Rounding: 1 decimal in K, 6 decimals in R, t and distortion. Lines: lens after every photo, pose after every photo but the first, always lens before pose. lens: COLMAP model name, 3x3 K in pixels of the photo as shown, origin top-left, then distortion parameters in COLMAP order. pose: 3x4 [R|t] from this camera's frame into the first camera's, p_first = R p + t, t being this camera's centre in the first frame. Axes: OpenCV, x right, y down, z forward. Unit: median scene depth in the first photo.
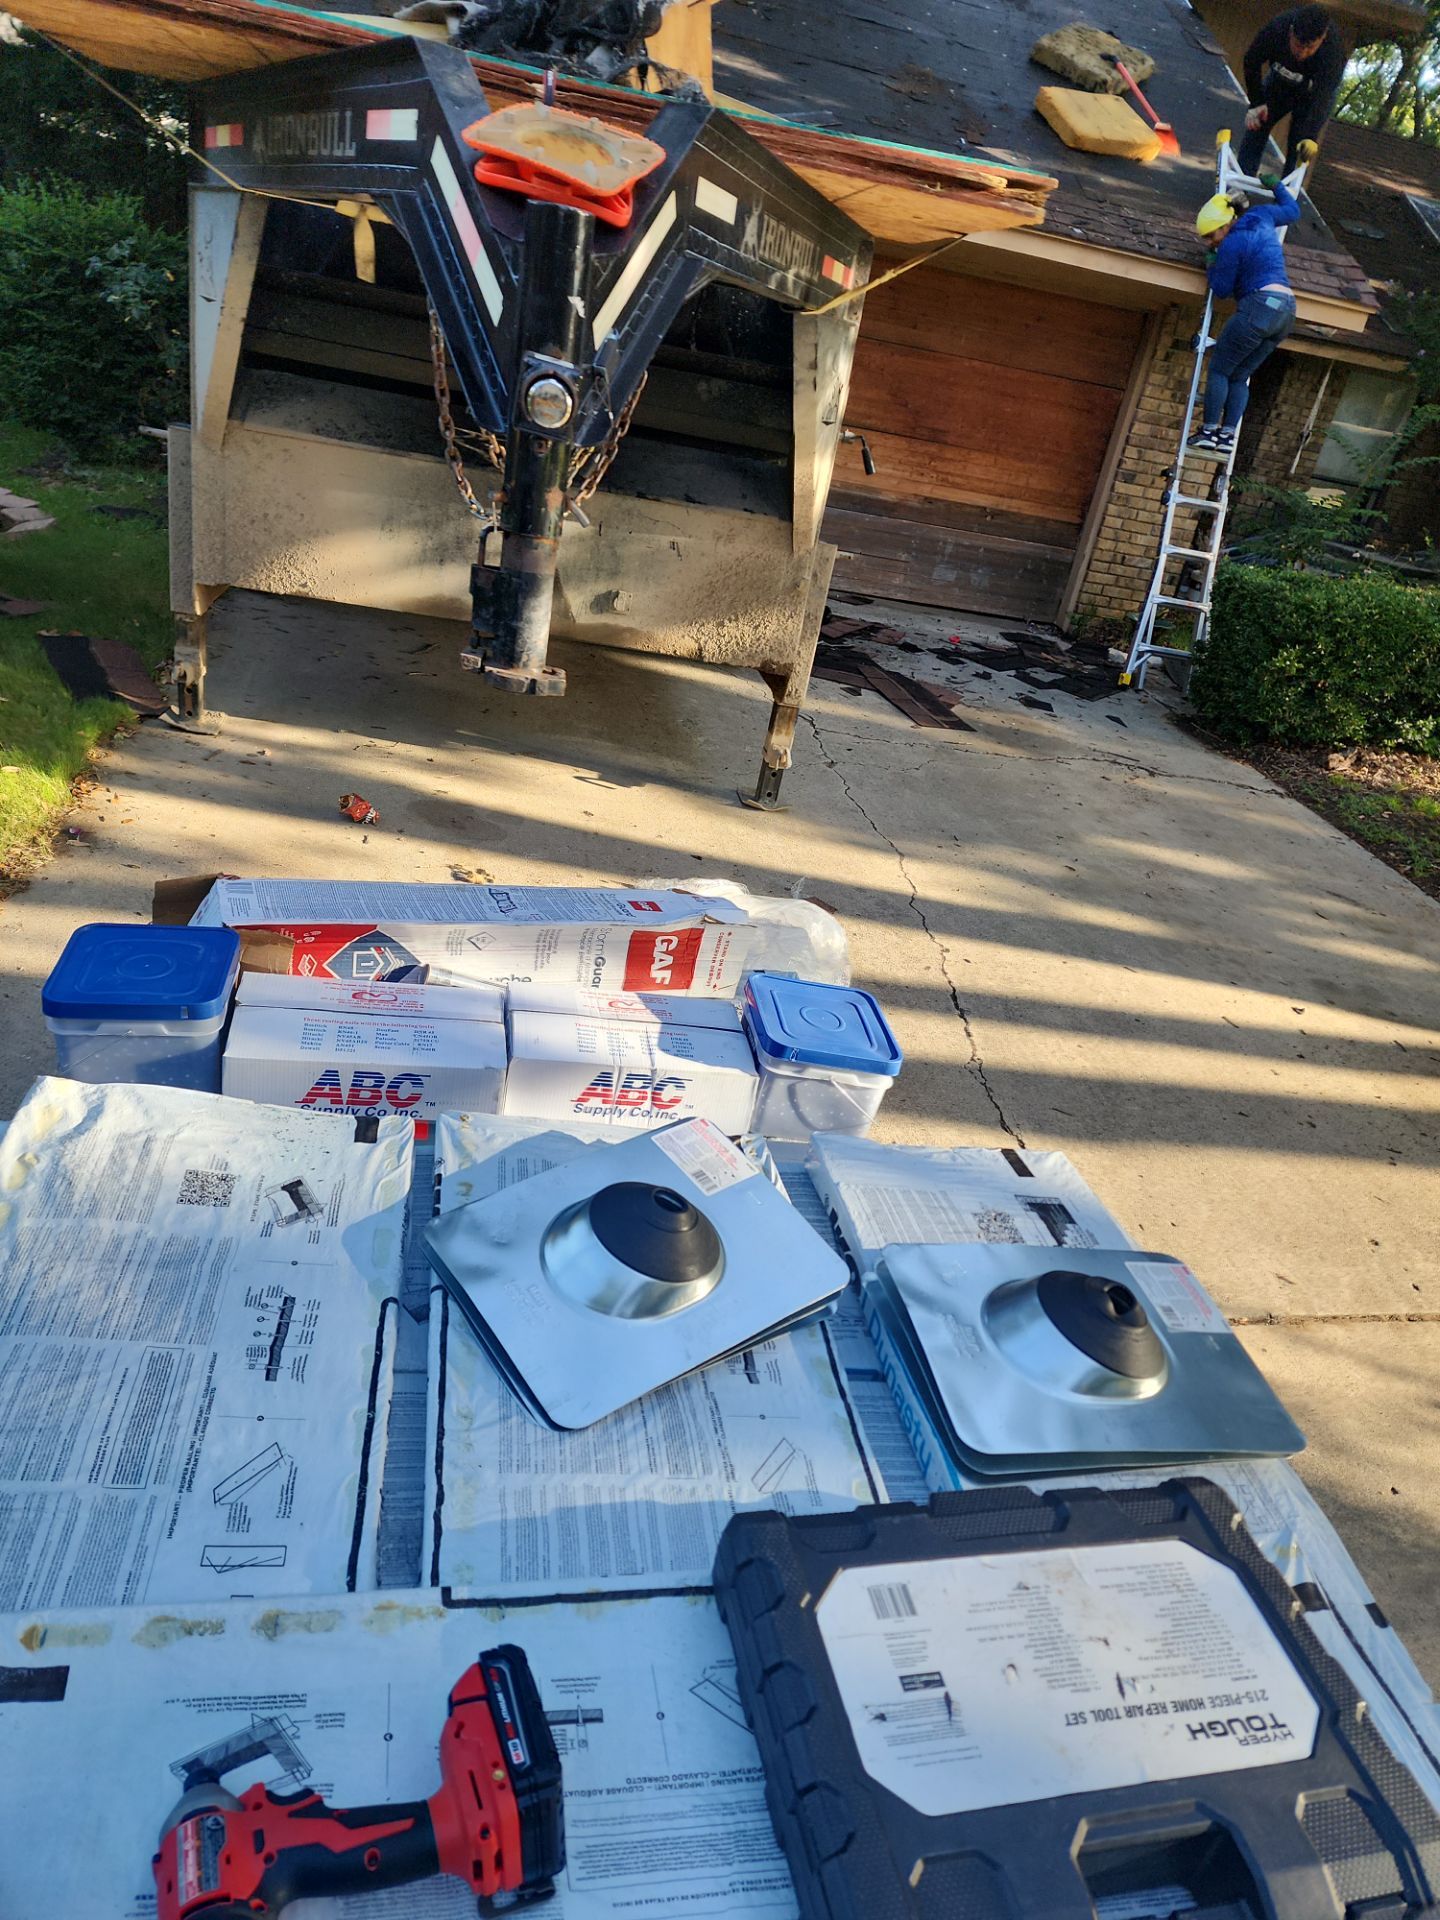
lens RADIAL K [[1318.2, 0, 720.7], [0, 1318.2, 985.2], [0, 0, 1]] dist [0.065686, -0.064020]
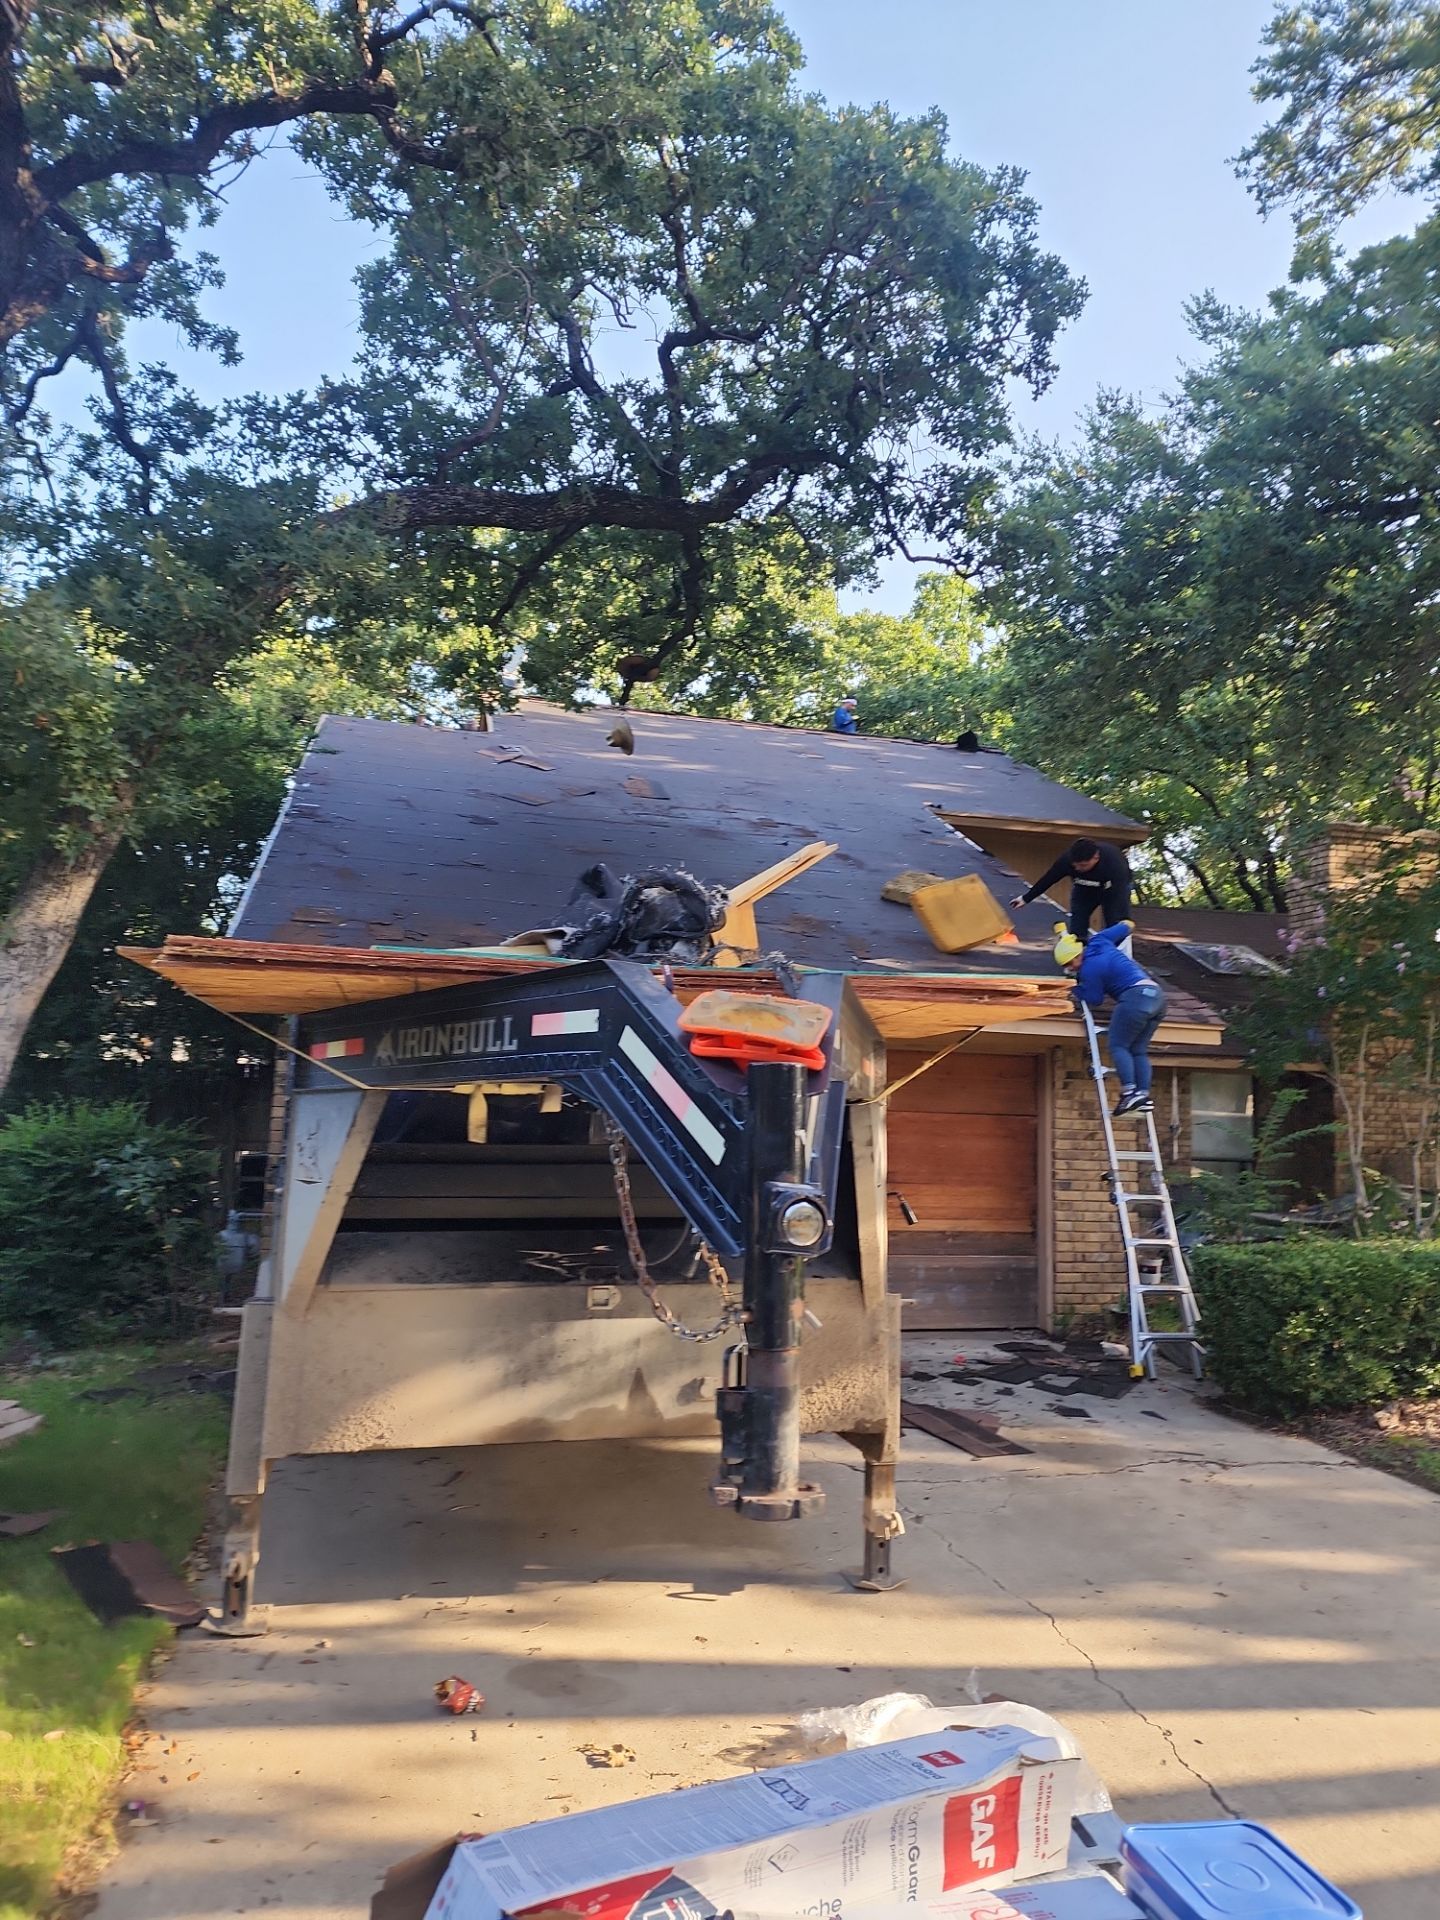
lens RADIAL K [[1279.1, 0, 724.1], [0, 1279.1, 902.8], [0, 0, 1]] dist [0.064805, -0.056666]
pose [[0.980208, -0.133364, 0.146311, -0.141089], [0.193231, 0.805274, -0.560531, -0.035697], [-0.043066, 0.577709, 0.815106, 0.005458]]
